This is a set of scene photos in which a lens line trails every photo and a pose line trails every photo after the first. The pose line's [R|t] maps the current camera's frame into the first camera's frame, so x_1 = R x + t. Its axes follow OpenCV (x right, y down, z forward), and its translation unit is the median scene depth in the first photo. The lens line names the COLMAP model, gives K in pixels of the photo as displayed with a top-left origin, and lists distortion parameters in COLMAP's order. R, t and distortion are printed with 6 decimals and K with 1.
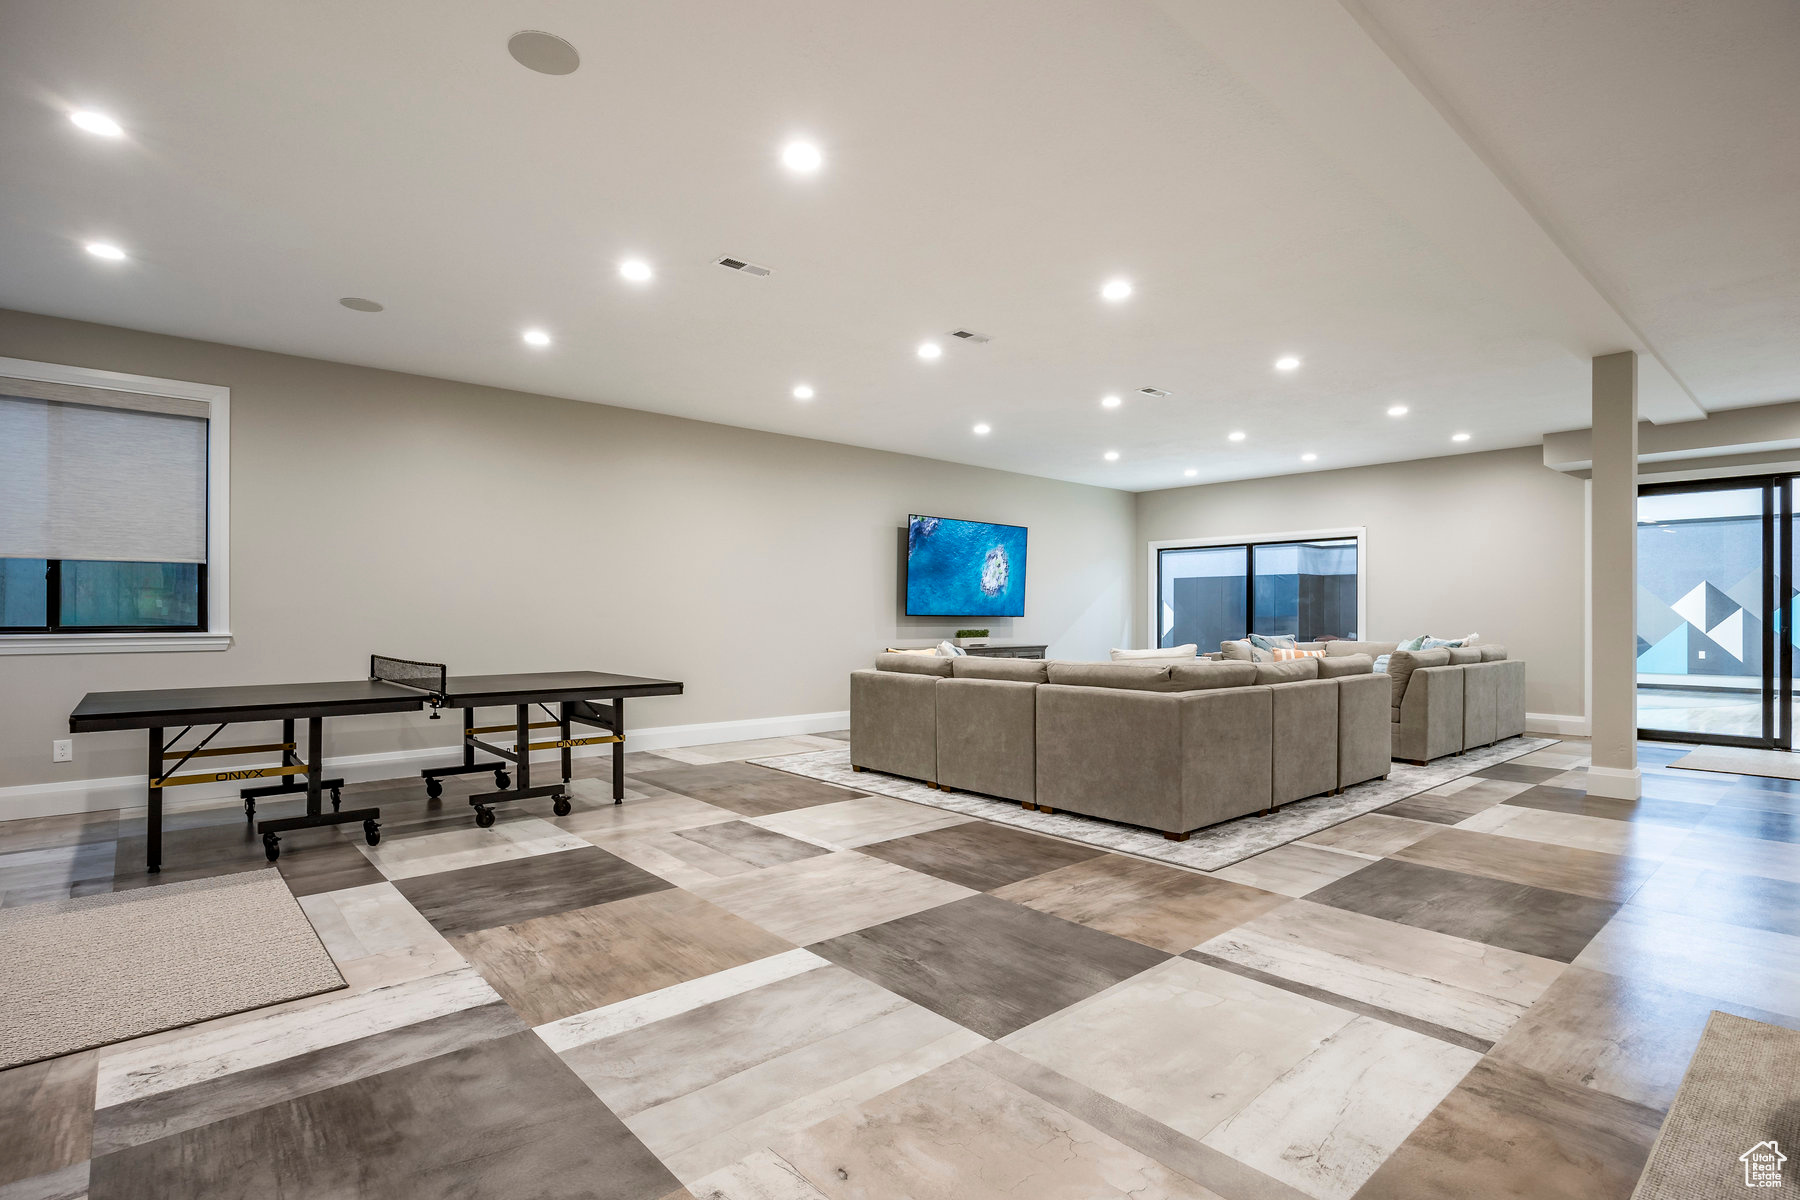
lens RADIAL K [[851.4, 0, 895.4], [0, 851.4, 625.6], [0, 0, 1]] dist [-0.008047, 0.000494]
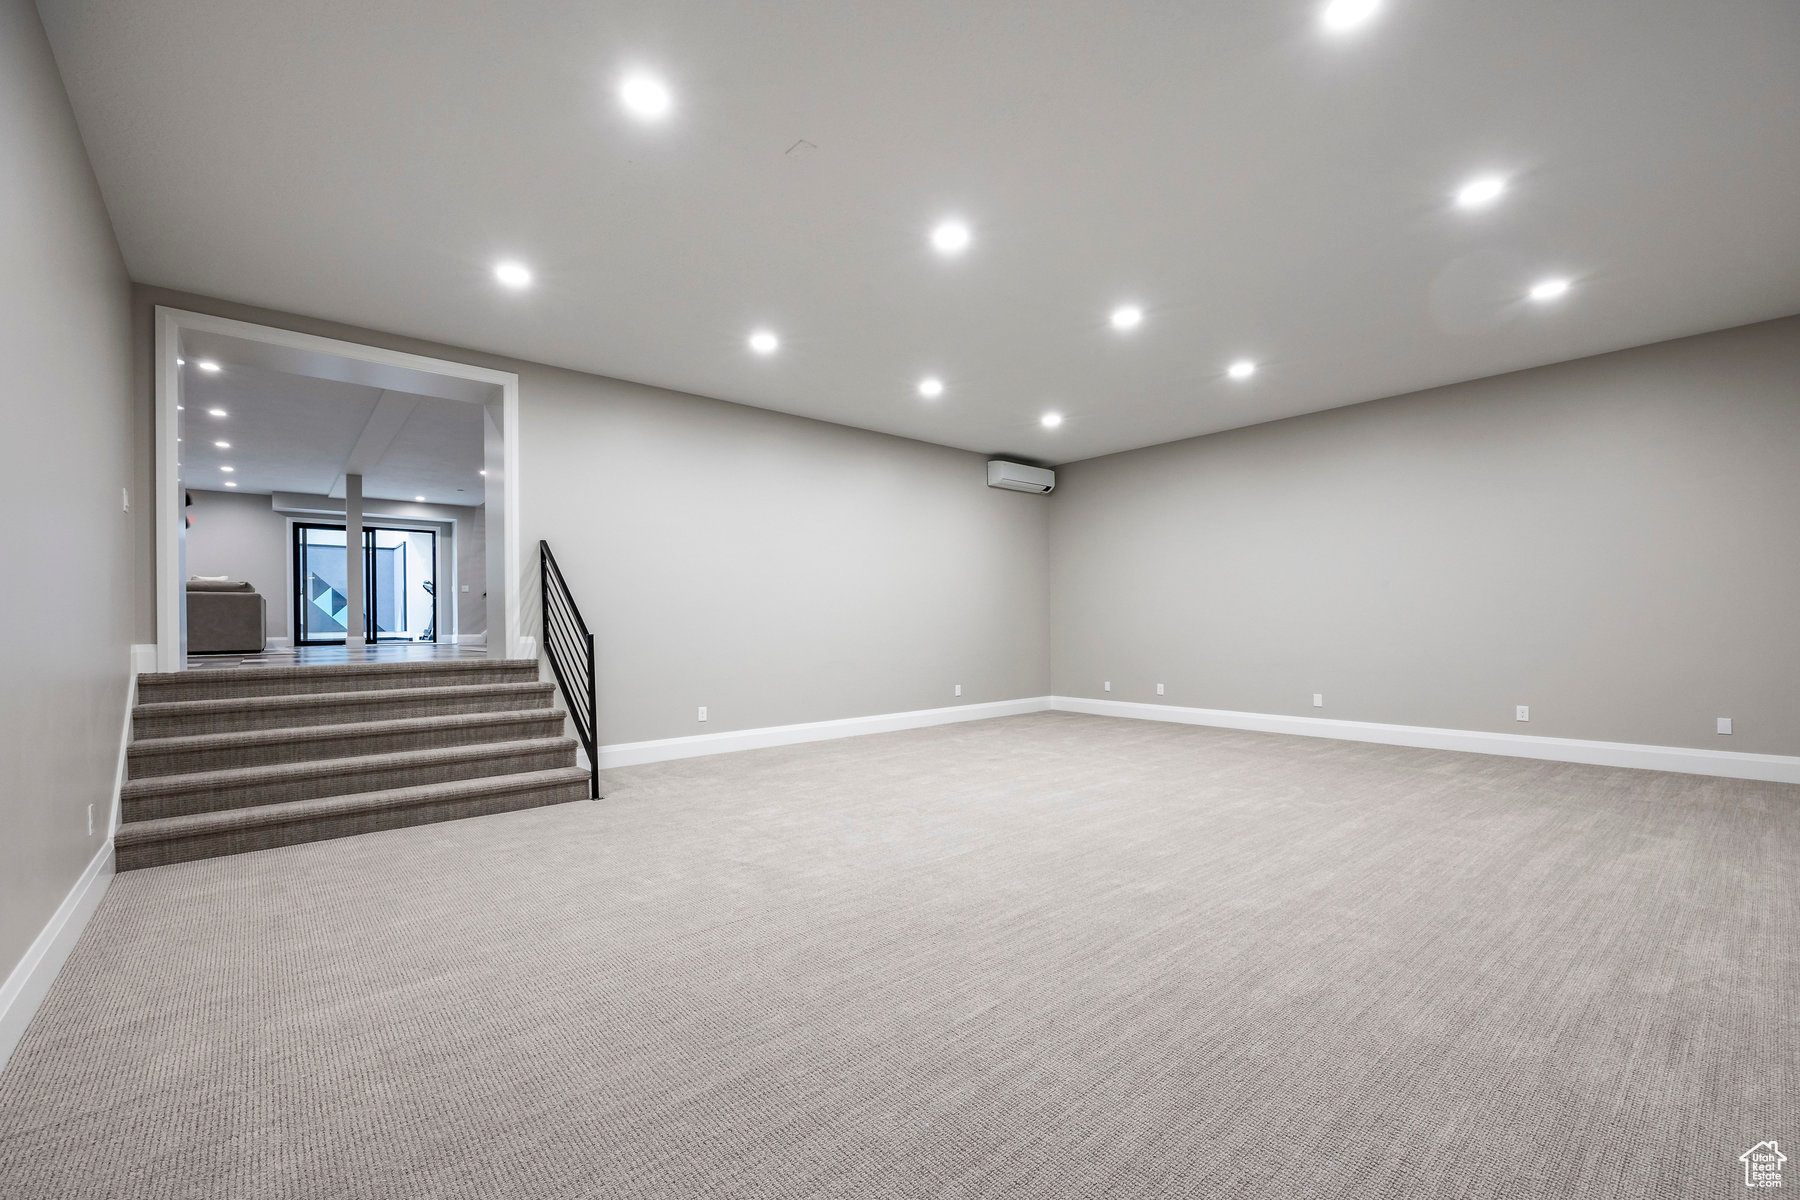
lens RADIAL K [[719.8, 0, 931.0], [0, 719.8, 610.8], [0, 0, 1]] dist [-0.002606, -0.000306]
pose [[-0.024566, 0.015525, 0.999578, -1.617920], [0.036129, 0.999240, -0.014632, 0.217541], [-0.999045, 0.035754, -0.025109, -0.757226]]
